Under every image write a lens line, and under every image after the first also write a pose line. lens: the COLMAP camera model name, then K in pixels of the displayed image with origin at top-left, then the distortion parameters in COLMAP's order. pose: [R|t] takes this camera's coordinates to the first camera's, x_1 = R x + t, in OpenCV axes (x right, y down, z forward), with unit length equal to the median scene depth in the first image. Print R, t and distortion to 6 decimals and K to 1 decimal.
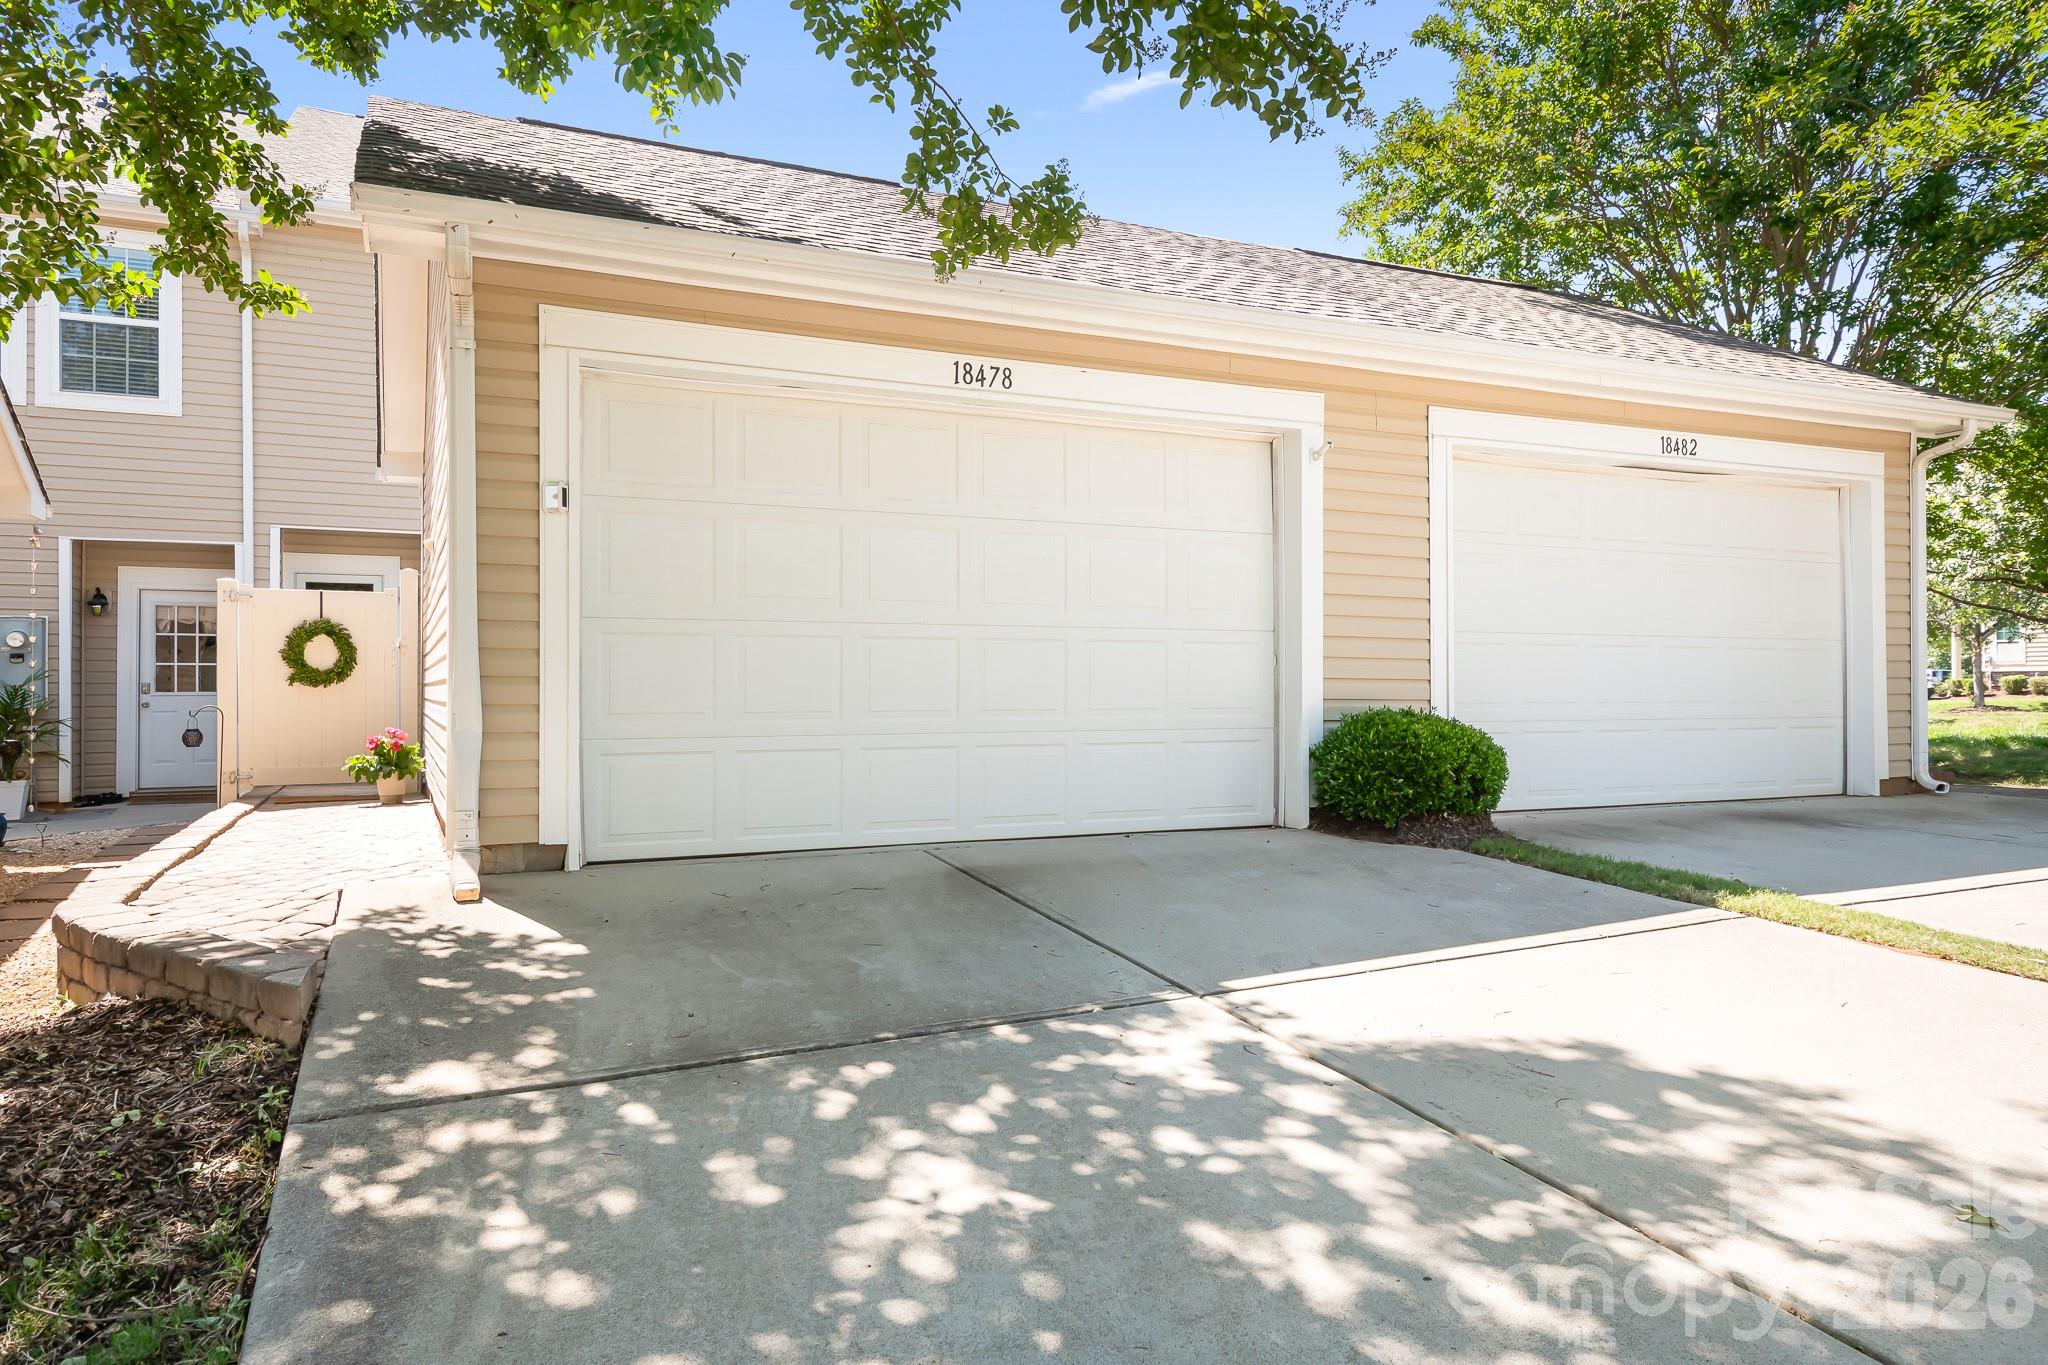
lens RADIAL K [[1321.9, 0, 1024.0], [0, 1321.9, 682.5], [0, 0, 1]] dist [0.022468, 0.001861]
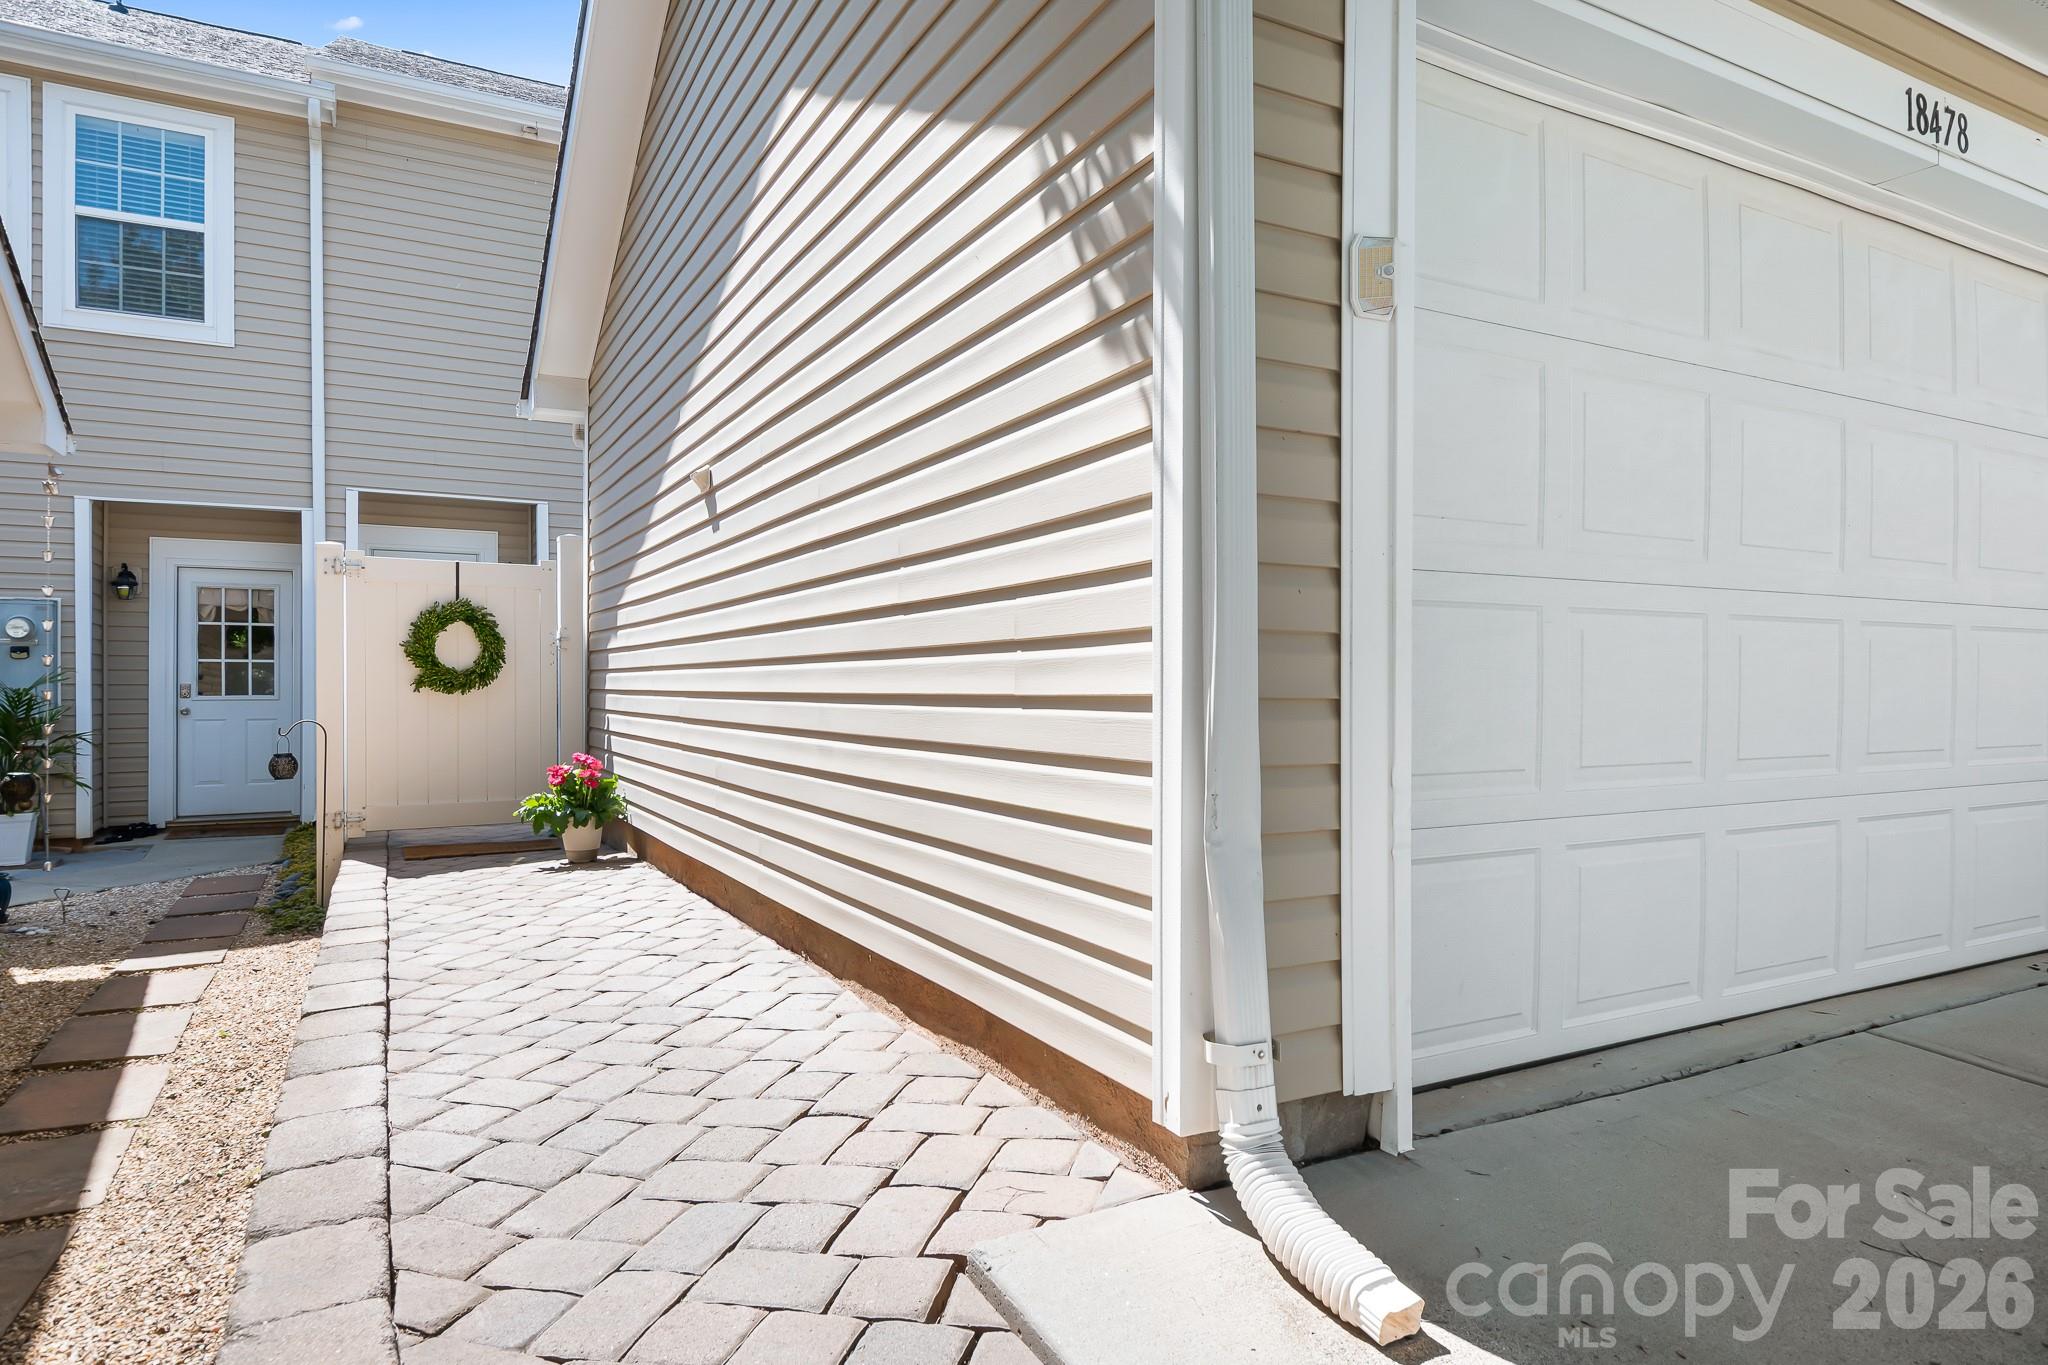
lens RADIAL K [[1189.7, 0, 1022.5], [0, 1189.7, 689.1], [0, 0, 1]] dist [0.013647, -0.000936]
pose [[0.998268, 0.002421, 0.058780, -0.221465], [-0.002907, 0.999962, 0.008189, -0.004553], [-0.058758, -0.008346, 0.998237, 0.283235]]
